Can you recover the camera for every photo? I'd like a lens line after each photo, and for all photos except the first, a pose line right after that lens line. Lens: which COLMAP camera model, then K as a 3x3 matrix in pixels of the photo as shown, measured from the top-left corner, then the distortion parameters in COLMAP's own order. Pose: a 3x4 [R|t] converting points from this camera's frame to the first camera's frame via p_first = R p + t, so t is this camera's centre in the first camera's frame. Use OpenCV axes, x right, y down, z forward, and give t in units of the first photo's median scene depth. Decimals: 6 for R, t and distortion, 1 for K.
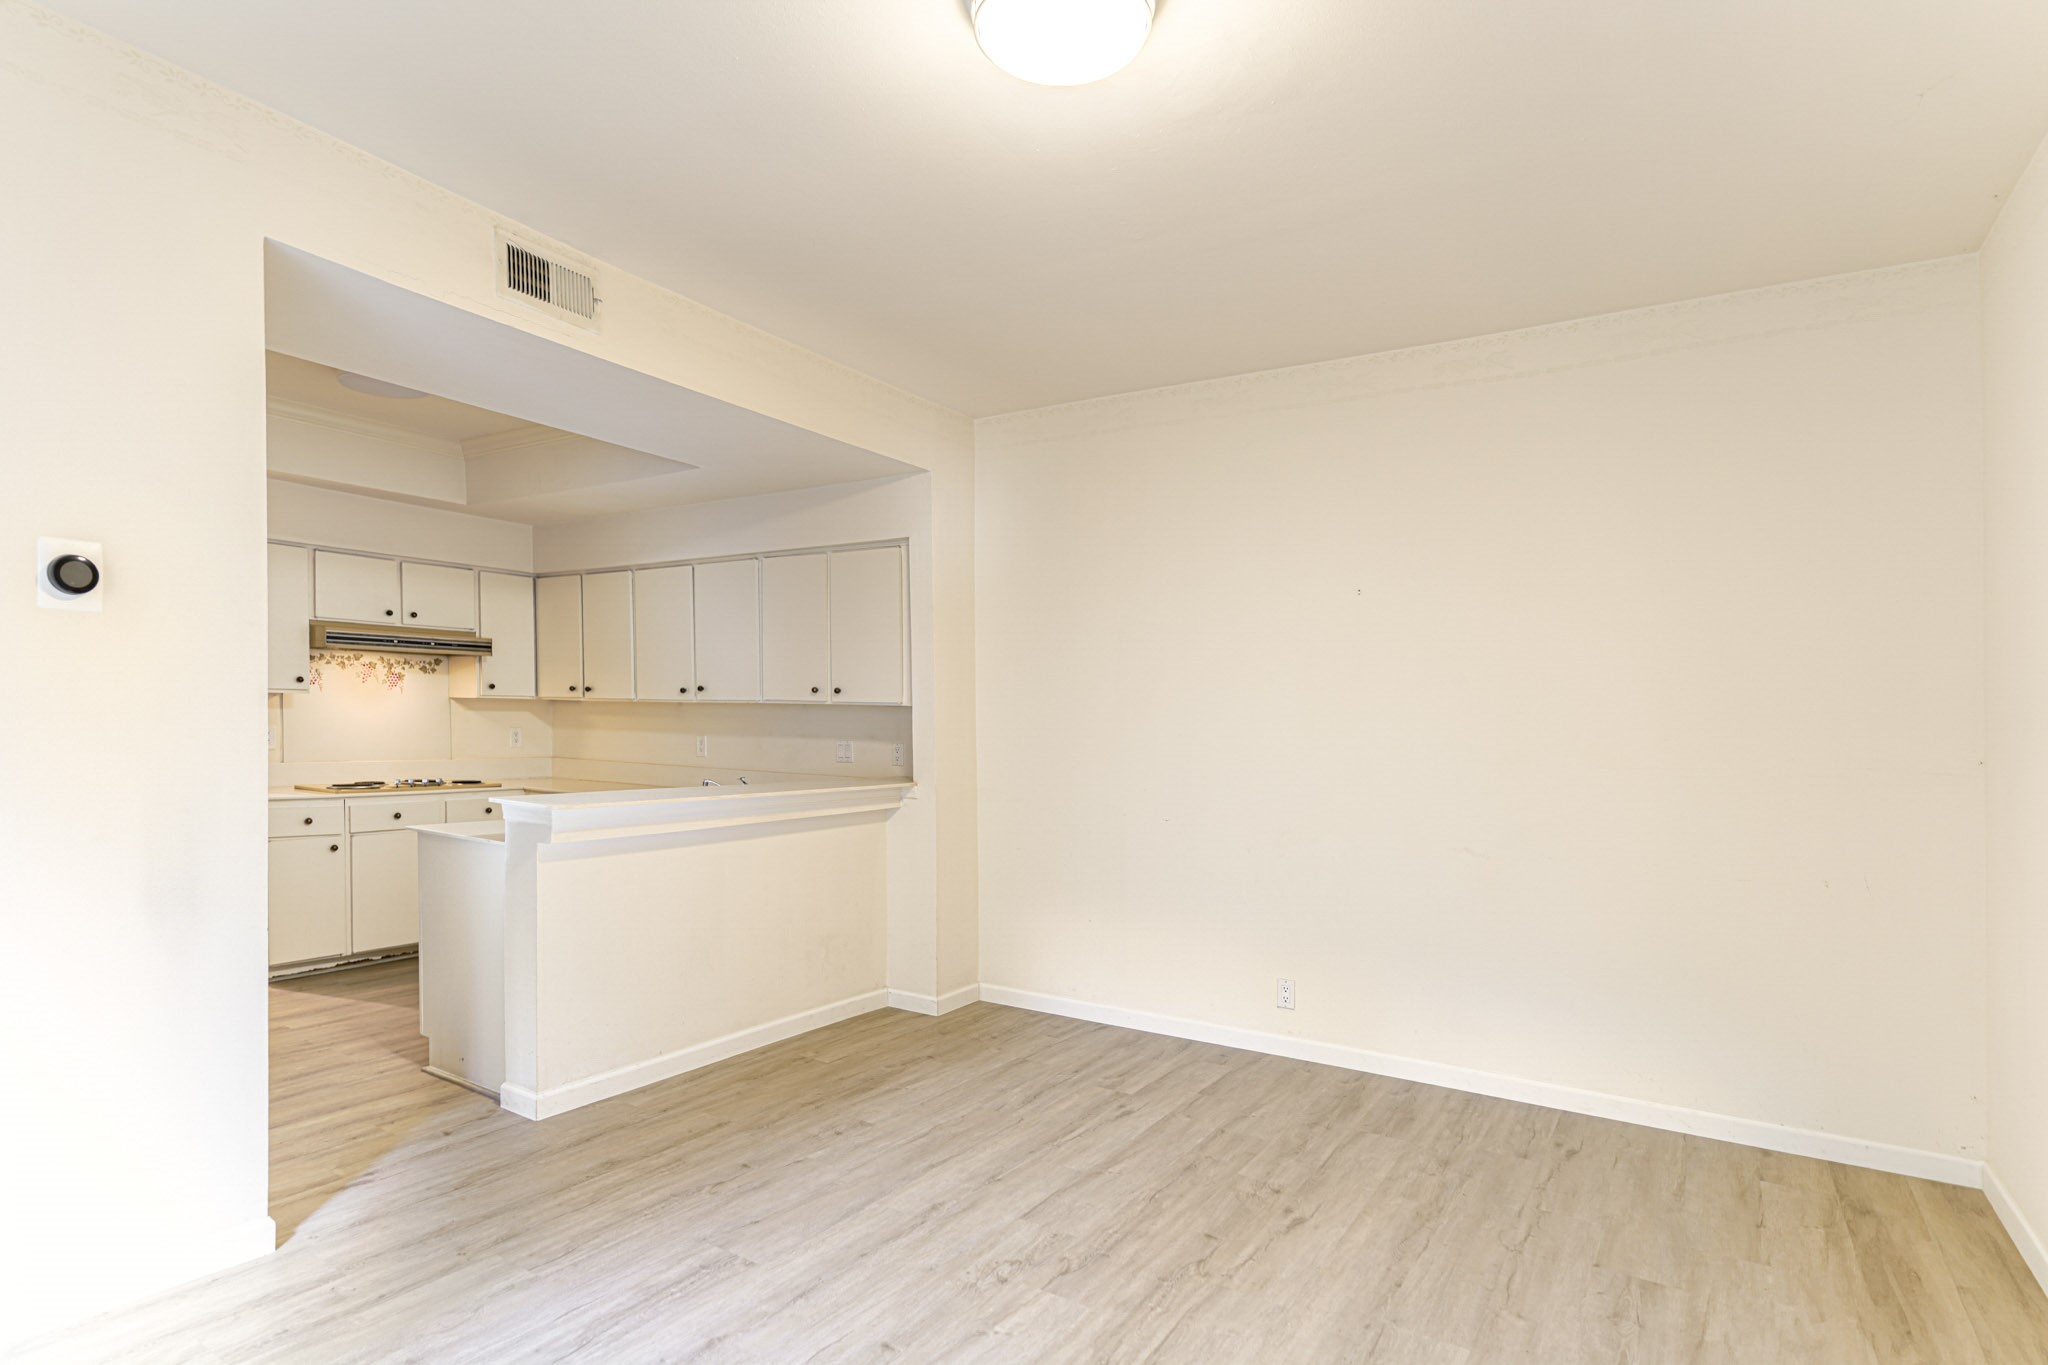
lens RADIAL K [[1083.2, 0, 976.6], [0, 1083.2, 708.5], [0, 0, 1]] dist [-0.004787, -0.000386]
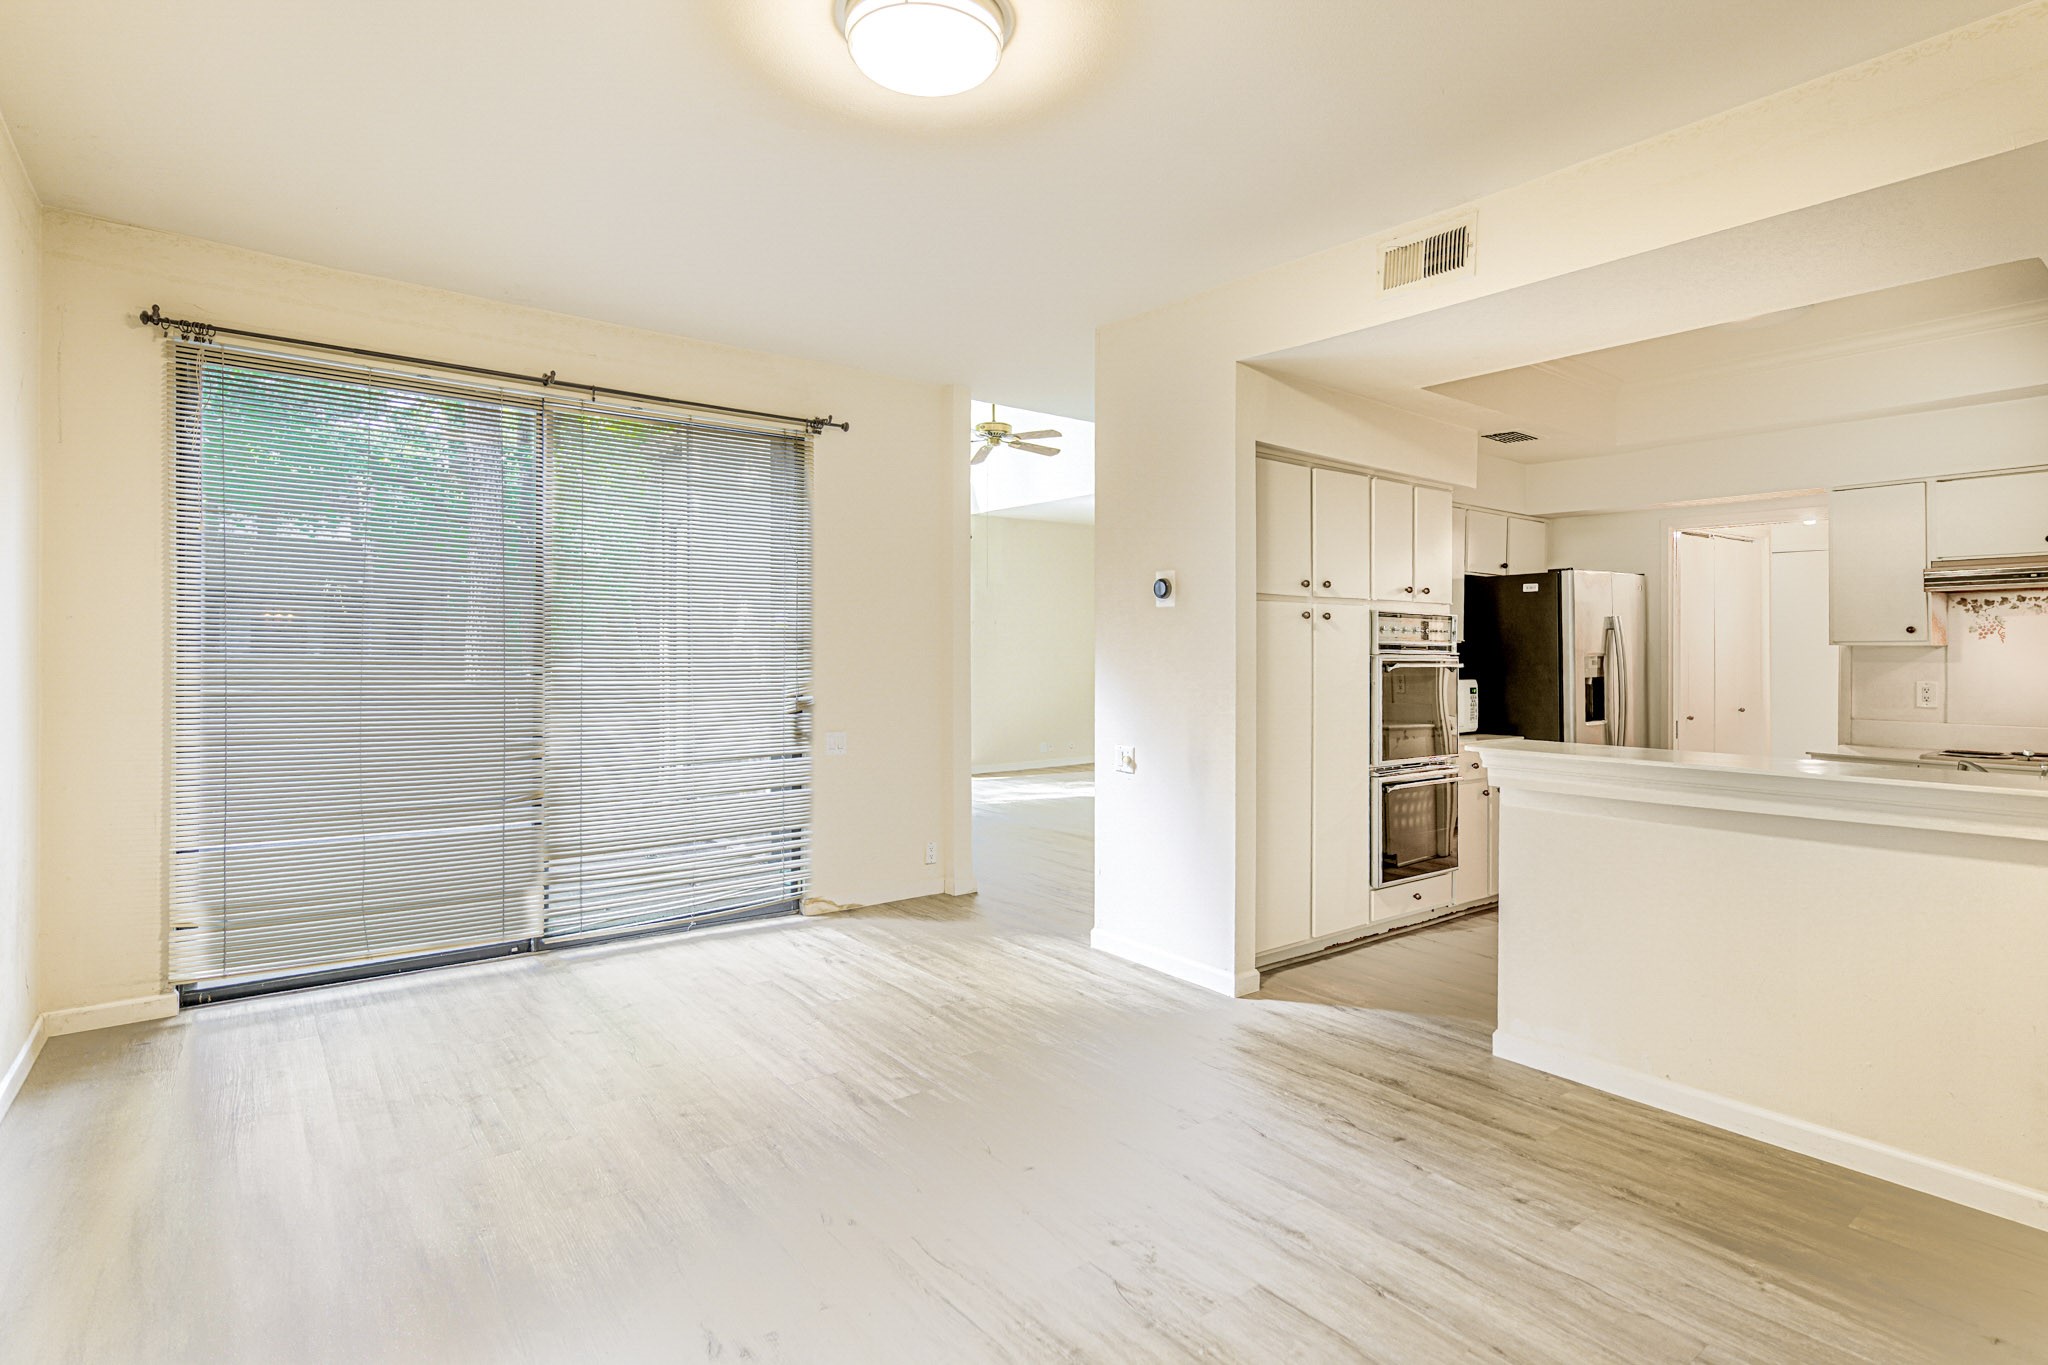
lens RADIAL K [[1004.8, 0, 1000.7], [0, 1004.8, 675.7], [0, 0, 1]] dist [-0.004275, 0.000229]
pose [[-0.321651, -0.003497, -0.946852, 0.691289], [-0.002901, 0.999992, -0.002708, 0.026647], [0.946854, 0.001876, -0.321659, 0.920868]]
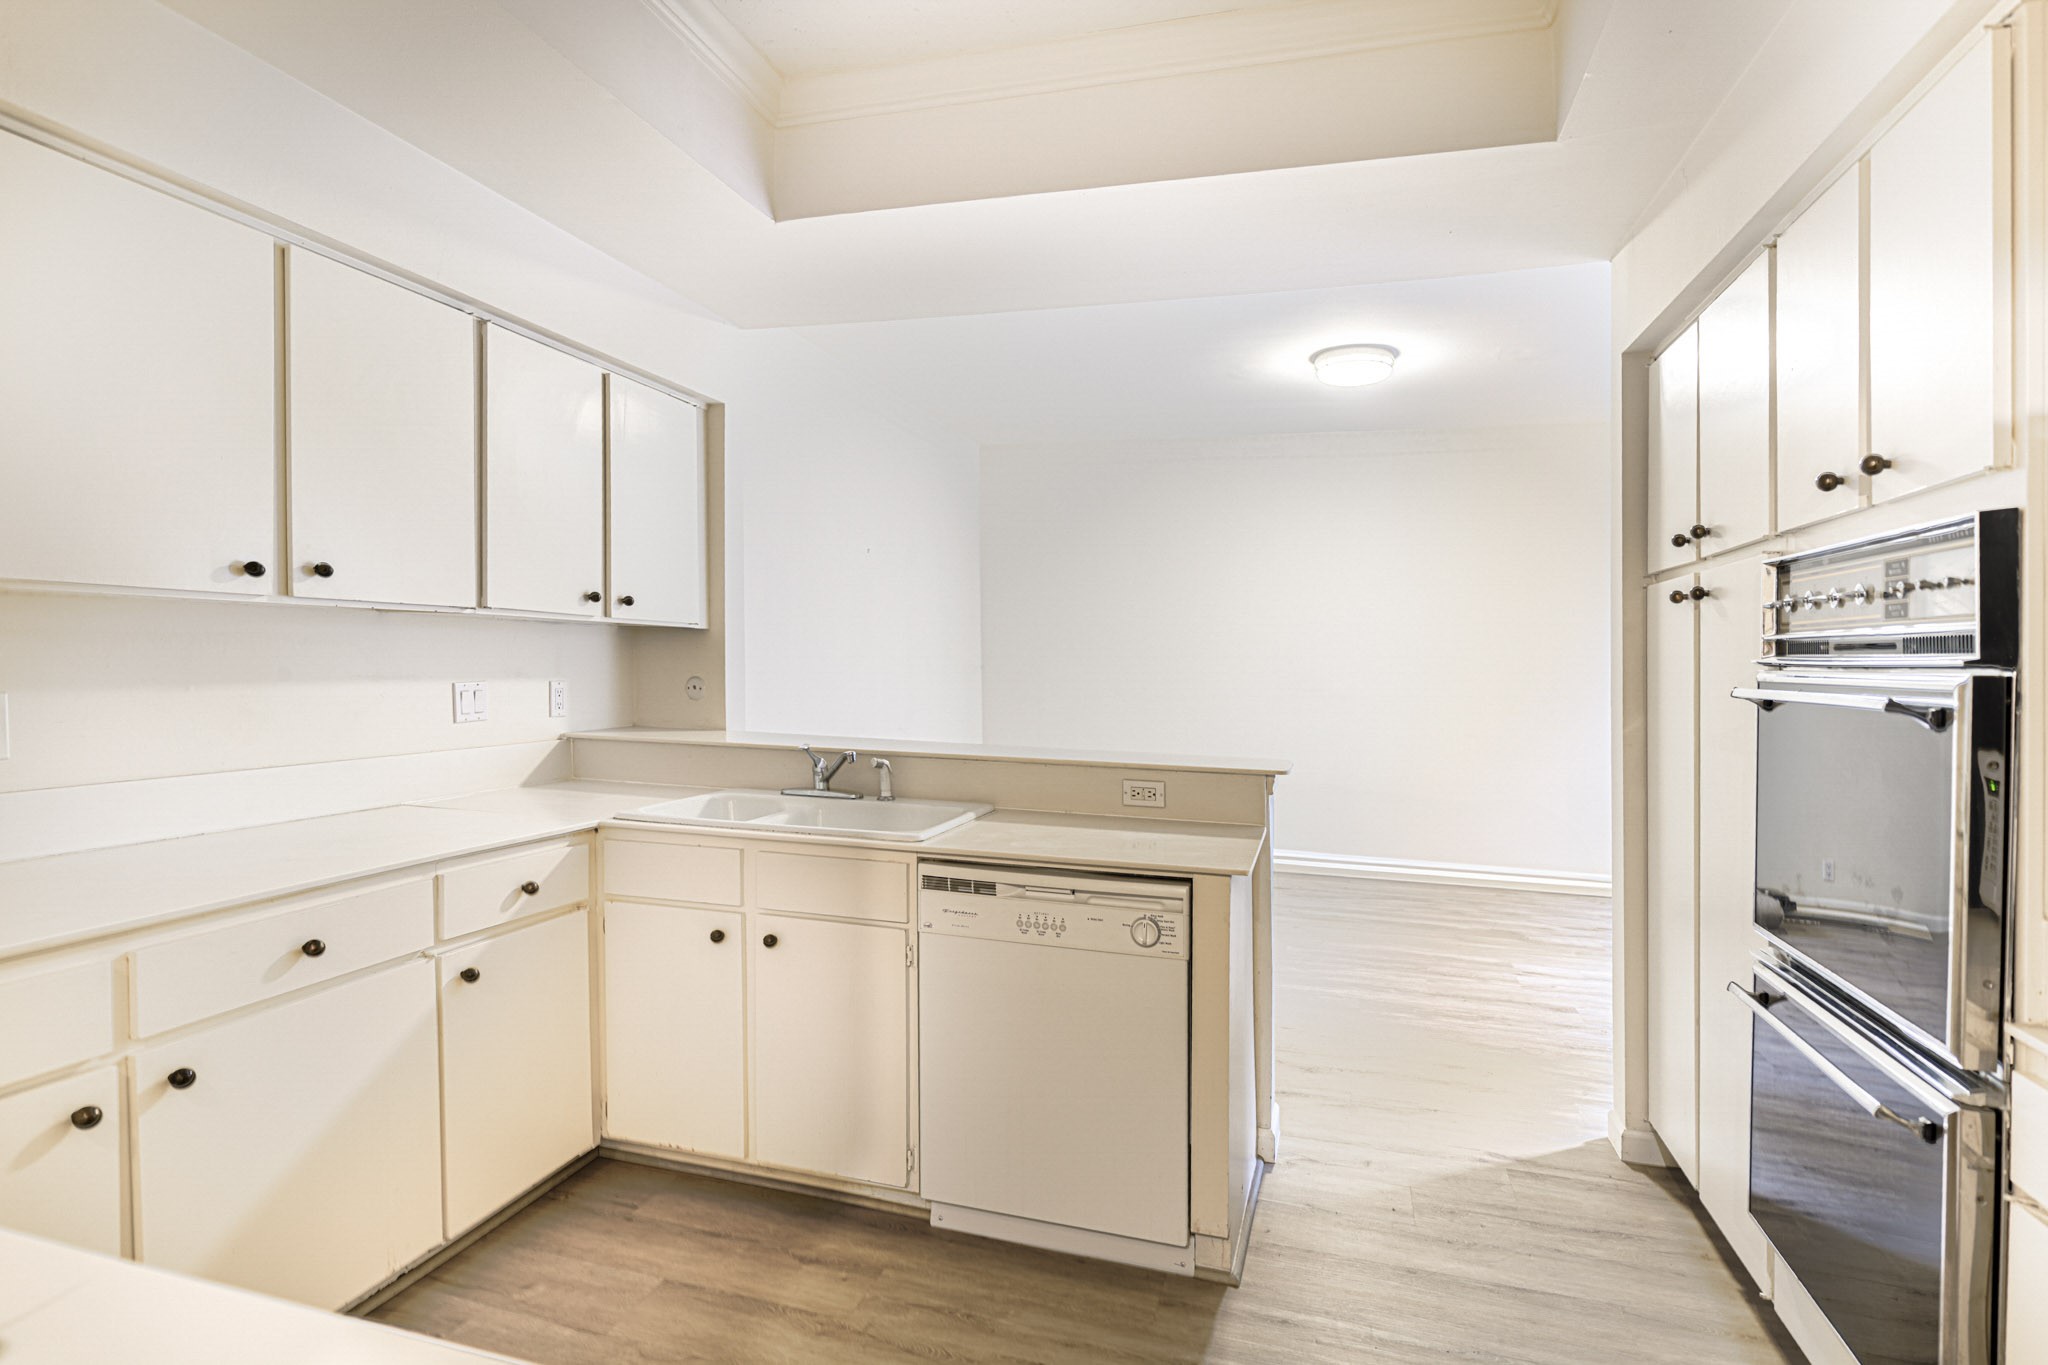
lens RADIAL K [[1004.8, 0, 1000.7], [0, 1004.8, 675.7], [0, 0, 1]] dist [-0.004275, 0.000229]
pose [[-0.265384, -0.028888, 0.963710, -1.205162], [-0.003472, 0.999573, 0.029006, -0.017380], [-0.964137, 0.004351, -0.265371, 1.537076]]
